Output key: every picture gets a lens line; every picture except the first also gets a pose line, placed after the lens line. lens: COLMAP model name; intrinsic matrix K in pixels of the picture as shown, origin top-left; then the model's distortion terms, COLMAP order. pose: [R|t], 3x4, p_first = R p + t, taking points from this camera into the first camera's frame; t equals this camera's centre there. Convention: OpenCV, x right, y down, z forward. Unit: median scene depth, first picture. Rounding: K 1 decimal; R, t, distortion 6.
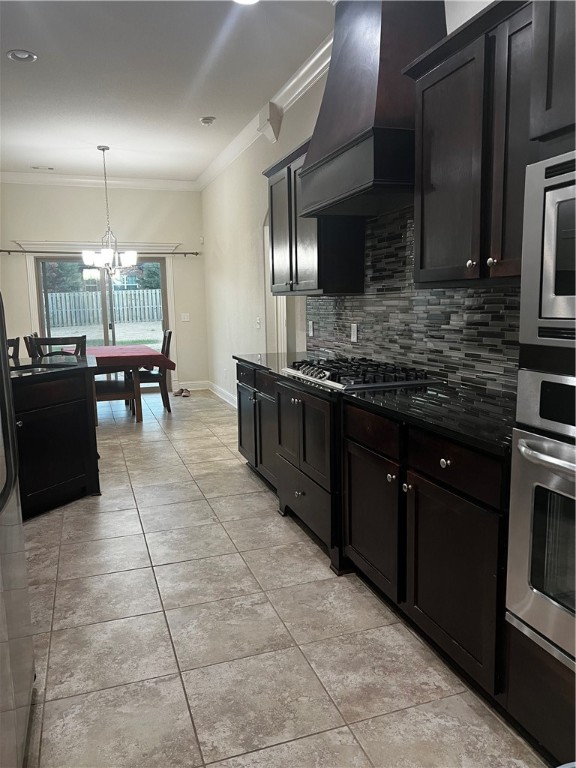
lens RADIAL K [[573.1, 0, 287.9], [0, 573.1, 390.2], [0, 0, 1]] dist [0.058940, -0.071894]
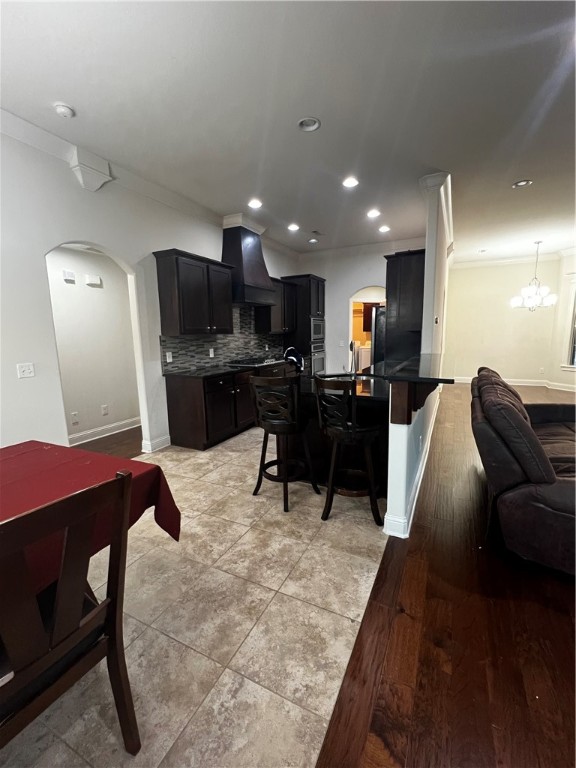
lens RADIAL K [[334.3, 0, 288.0], [0, 334.3, 384.0], [0, 0, 1]] dist [0.000164, -0.000022]
pose [[-0.698583, -0.100857, 0.708386, -1.456370], [0.118041, 0.960207, 0.253118, -0.403104], [-0.705726, 0.260442, -0.658879, 2.455235]]
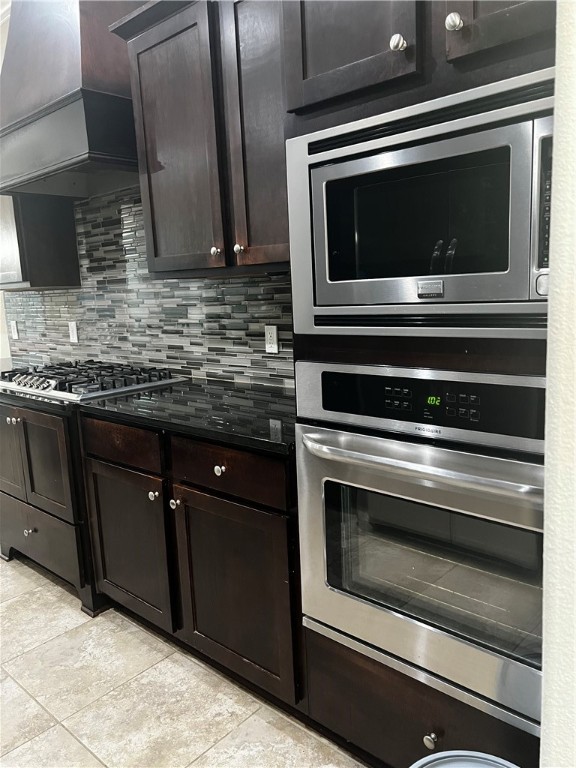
lens RADIAL K [[573.1, 0, 287.9], [0, 573.1, 390.2], [0, 0, 1]] dist [0.058940, -0.071894]
pose [[0.874538, -0.104806, 0.473496, -0.034802], [0.100897, 0.994325, 0.033735, -0.013601], [-0.474344, 0.018272, 0.880150, 0.113747]]
